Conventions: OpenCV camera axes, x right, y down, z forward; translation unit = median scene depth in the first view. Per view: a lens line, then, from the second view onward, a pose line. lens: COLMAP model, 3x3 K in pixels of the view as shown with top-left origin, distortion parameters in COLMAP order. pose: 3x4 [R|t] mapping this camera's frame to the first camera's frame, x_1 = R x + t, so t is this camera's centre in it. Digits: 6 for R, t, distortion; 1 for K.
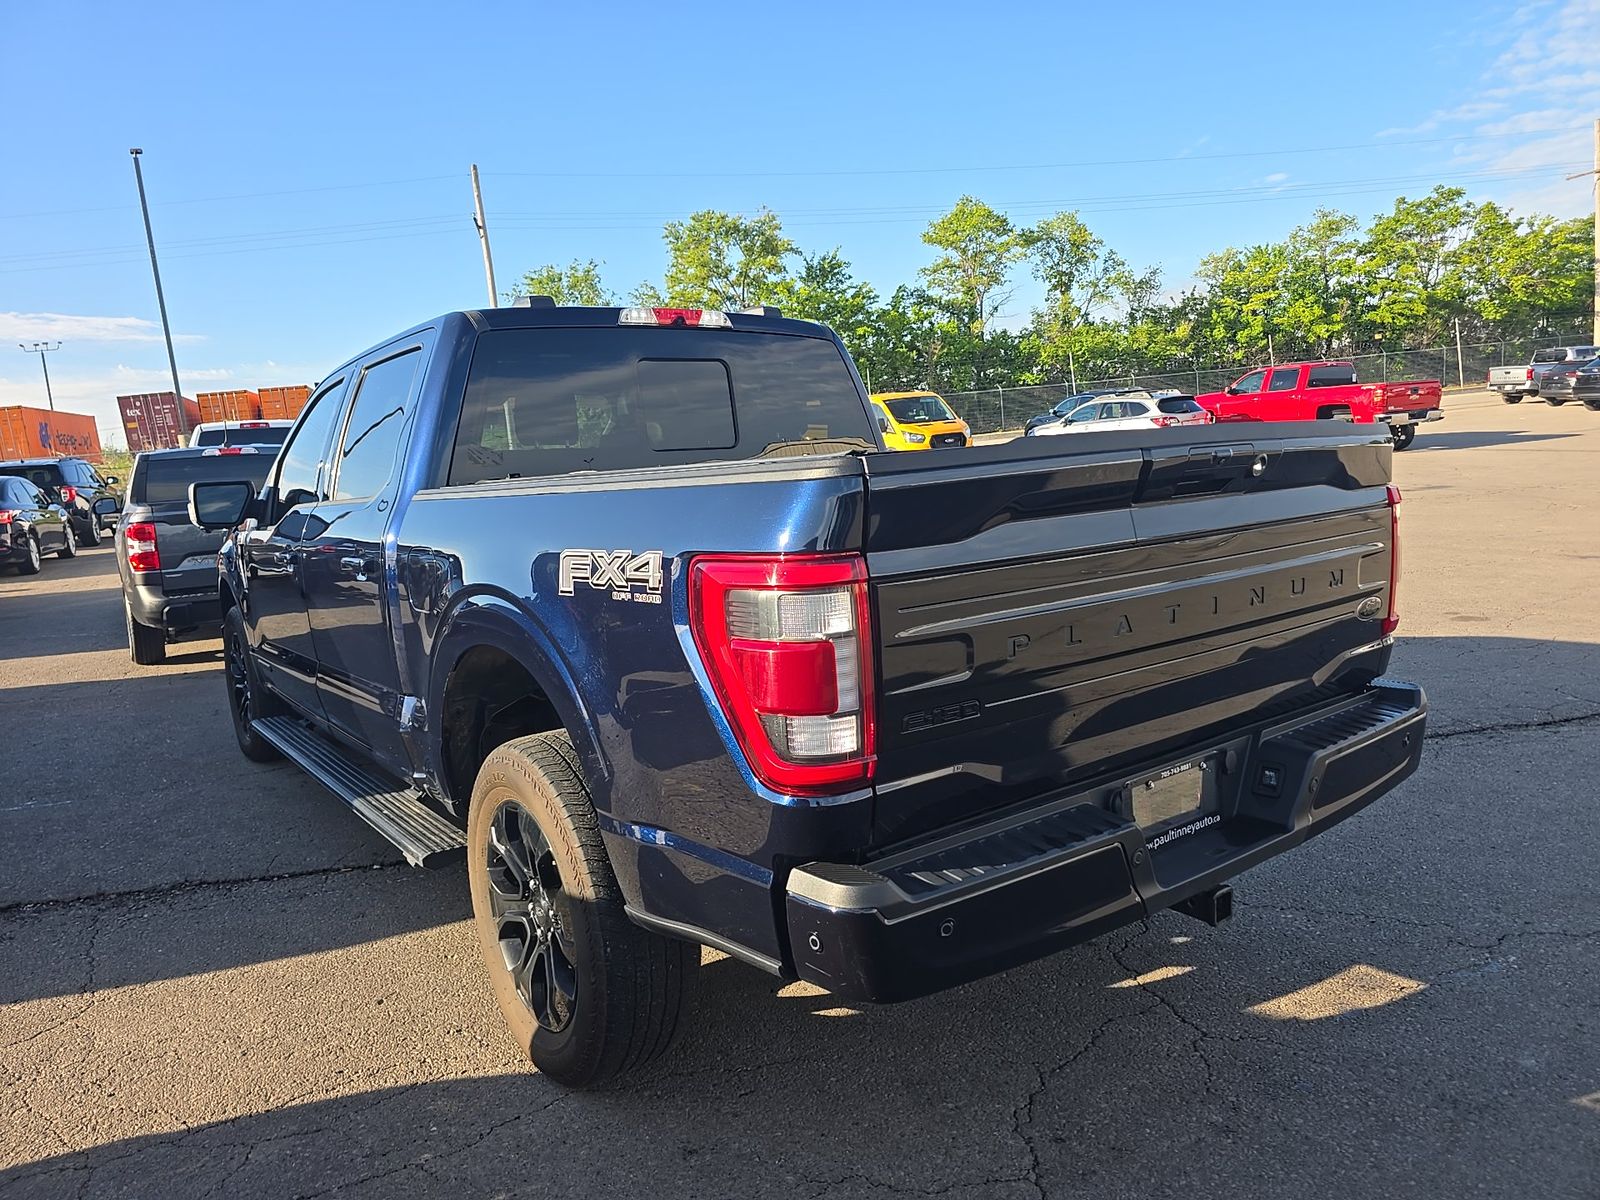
lens RADIAL K [[1068.3, 0, 800.0], [0, 1068.3, 600.0], [0, 0, 1]] dist [0.075356, -0.085257]
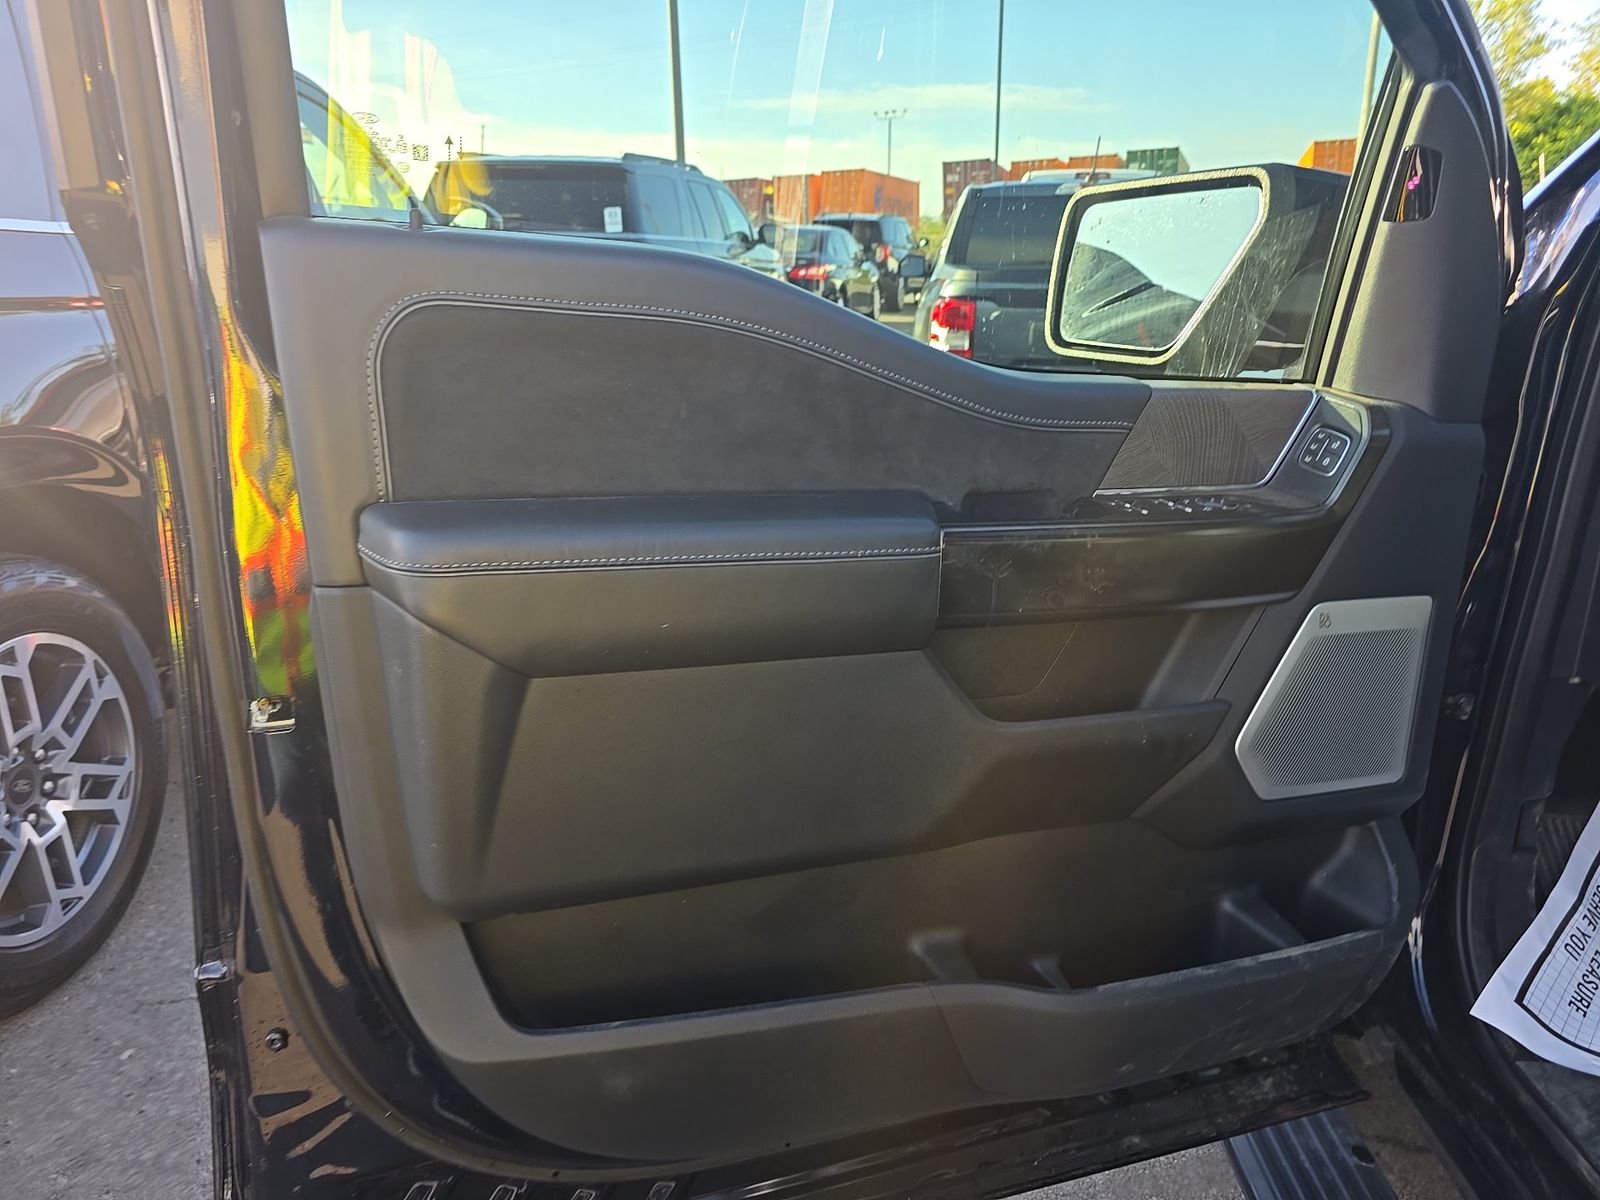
lens RADIAL K [[1066.3, 0, 800.0], [0, 1066.3, 600.0], [0, 0, 1]] dist [0.054117, -0.048489]
pose [[0.780425, 0.261477, -0.567949, -0.048623], [-0.151488, 0.960367, 0.233980, -0.005965], [0.606620, -0.096566, 0.789105, 0.076635]]
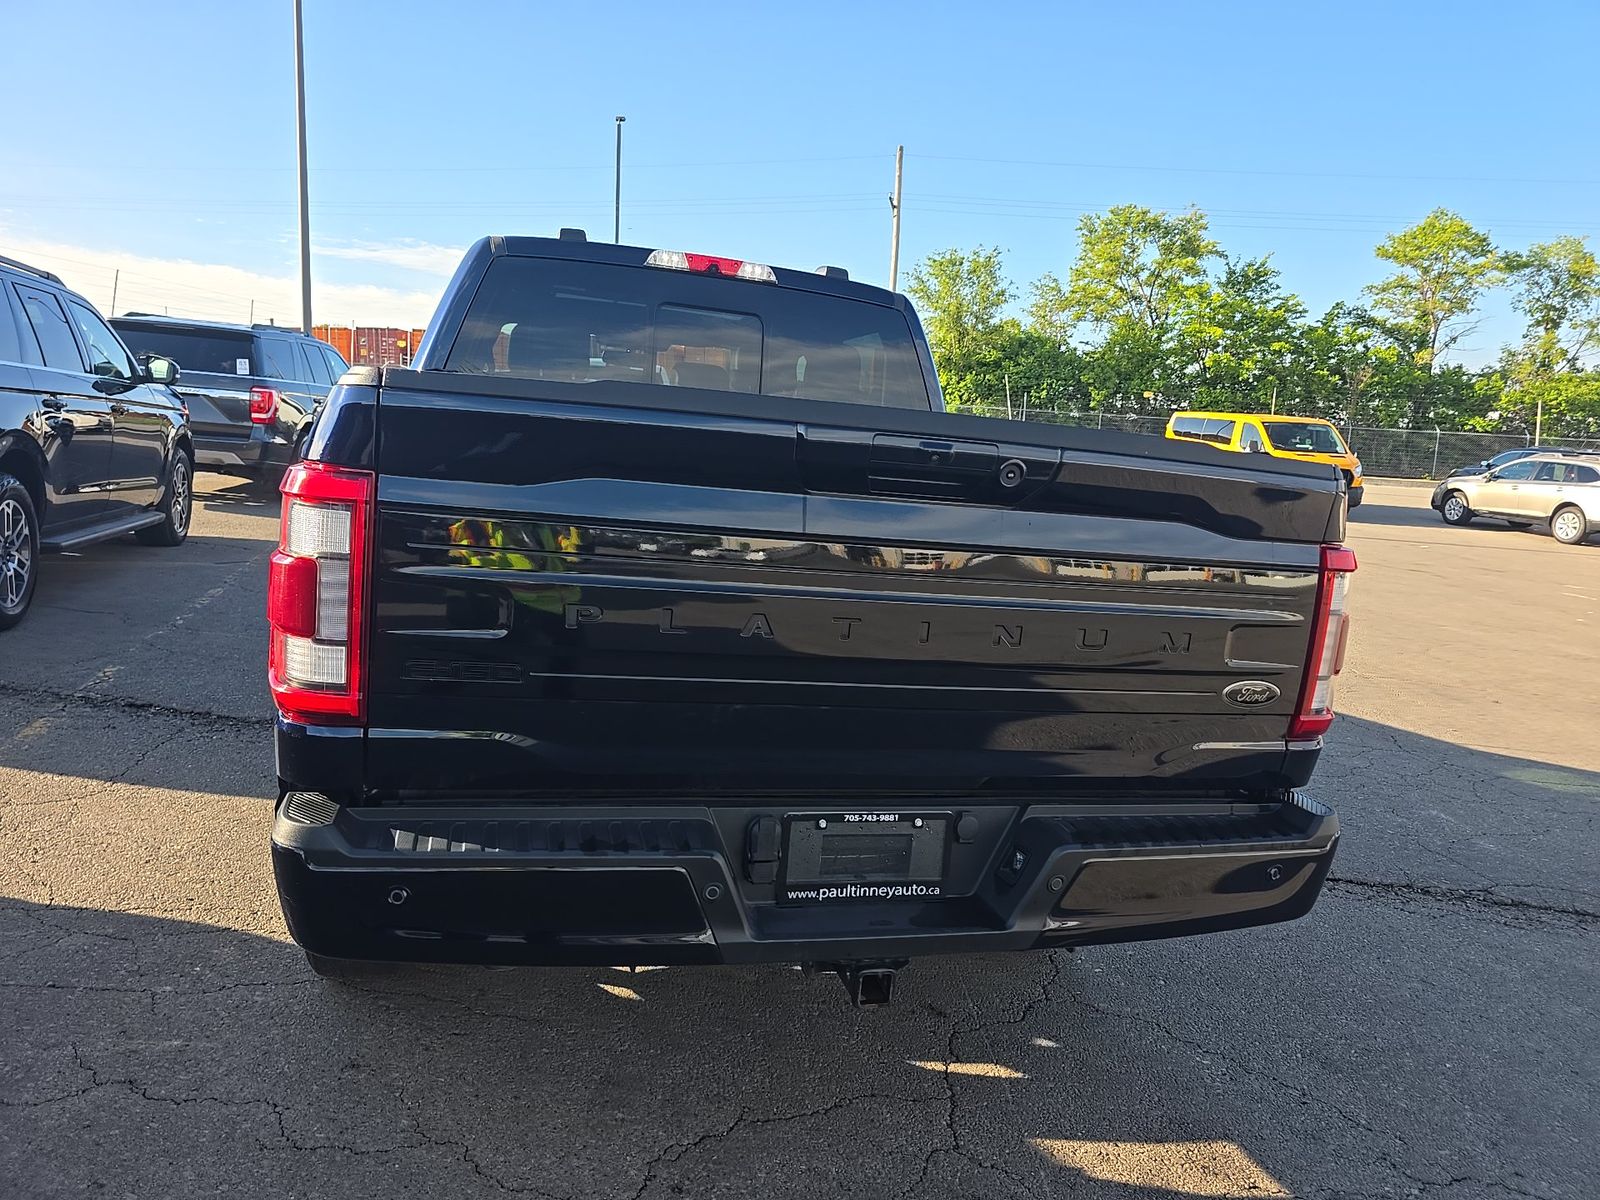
lens RADIAL K [[1066.3, 0, 800.0], [0, 1066.3, 600.0], [0, 0, 1]] dist [0.054117, -0.048489]
pose [[0.923984, 0.192966, -0.330177, 0.026040], [-0.189830, 0.980916, 0.042047, -0.001652], [0.331990, 0.023827, 0.942982, 0.009078]]
